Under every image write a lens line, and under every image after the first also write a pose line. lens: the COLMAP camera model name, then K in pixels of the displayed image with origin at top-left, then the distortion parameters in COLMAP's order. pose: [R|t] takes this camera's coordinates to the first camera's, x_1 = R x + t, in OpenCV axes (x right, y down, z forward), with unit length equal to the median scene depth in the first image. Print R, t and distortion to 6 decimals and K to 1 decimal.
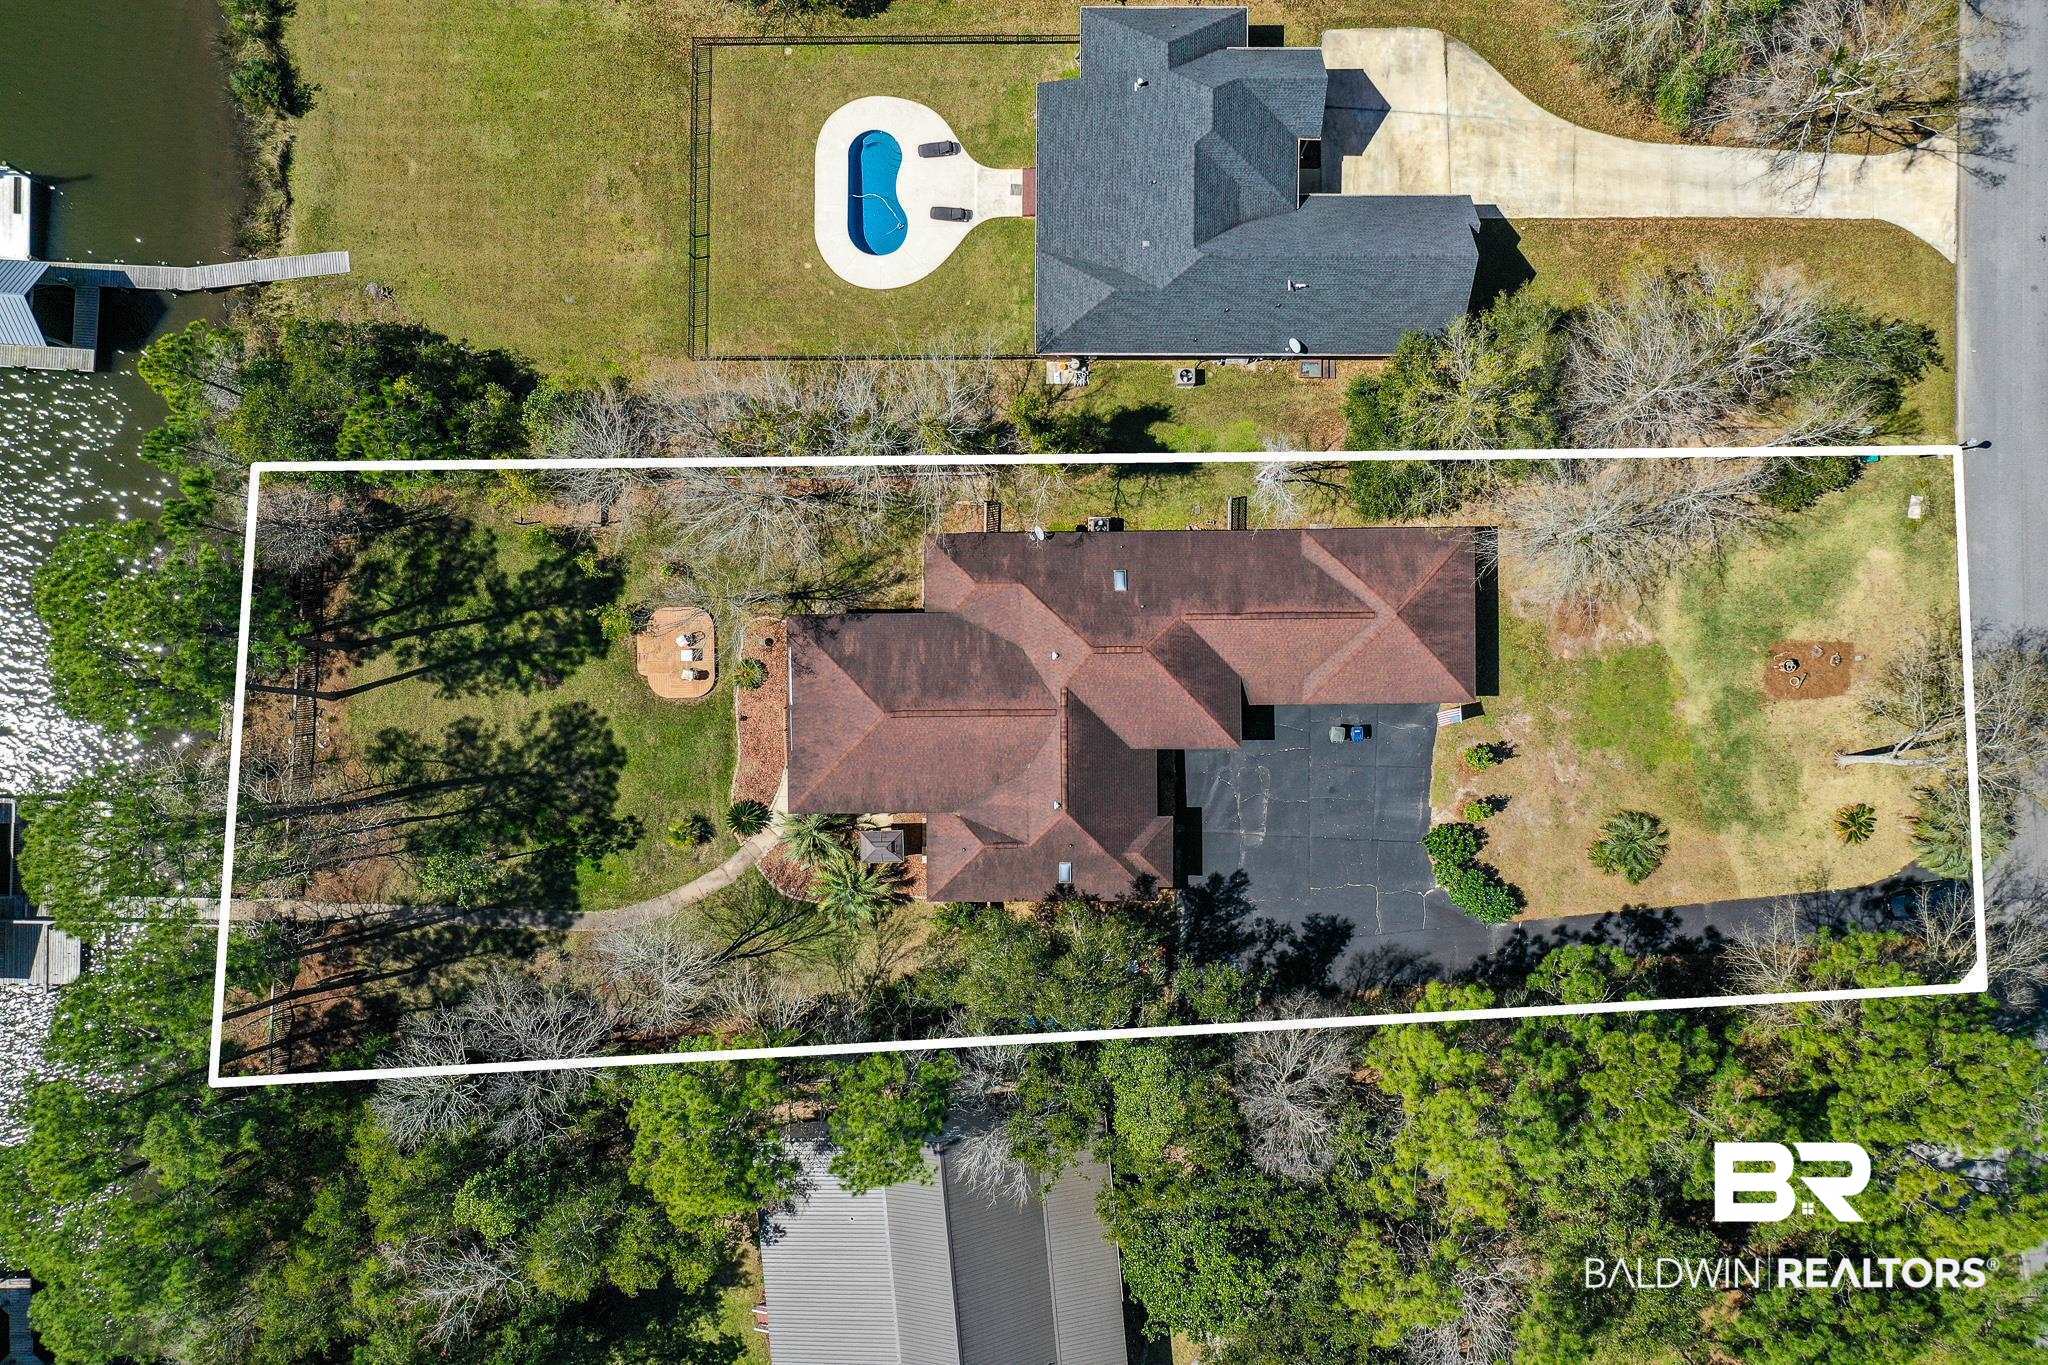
lens RADIAL K [[1649.5, 0, 1022.7], [0, 1649.5, 674.3], [0, 0, 1]] dist [-0.000325, 0.001482]
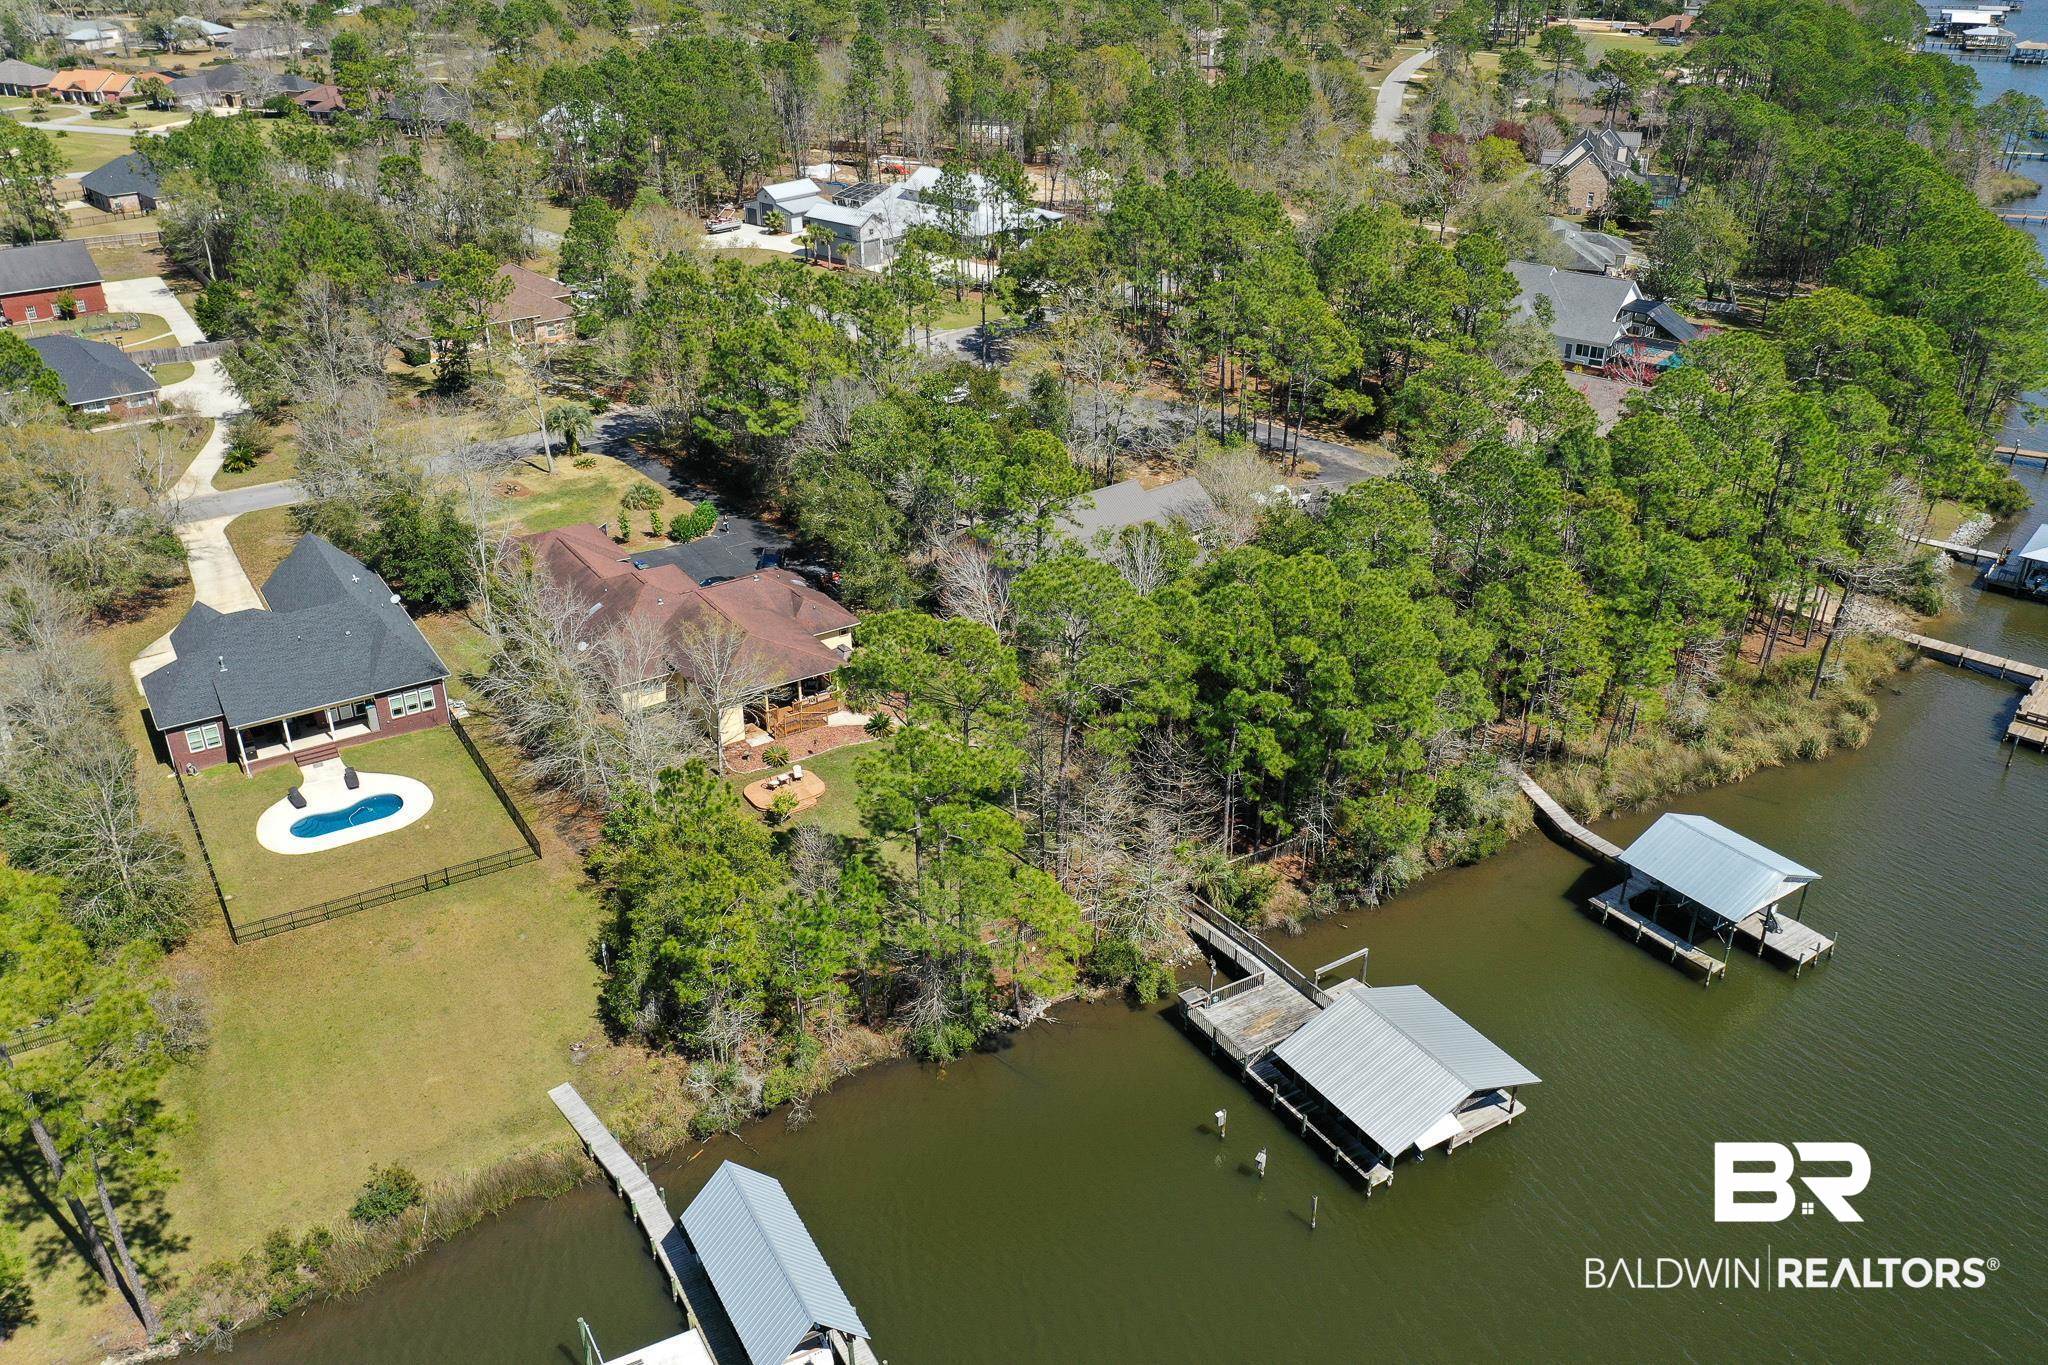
lens RADIAL K [[1649.5, 0, 1022.7], [0, 1649.5, 674.3], [0, 0, 1]] dist [-0.000325, 0.001482]
pose [[-0.543036, -0.352659, 0.762066, -1.194554], [0.839477, -0.249361, 0.482802, -0.428959], [0.019765, 0.901915, 0.431461, 0.422095]]
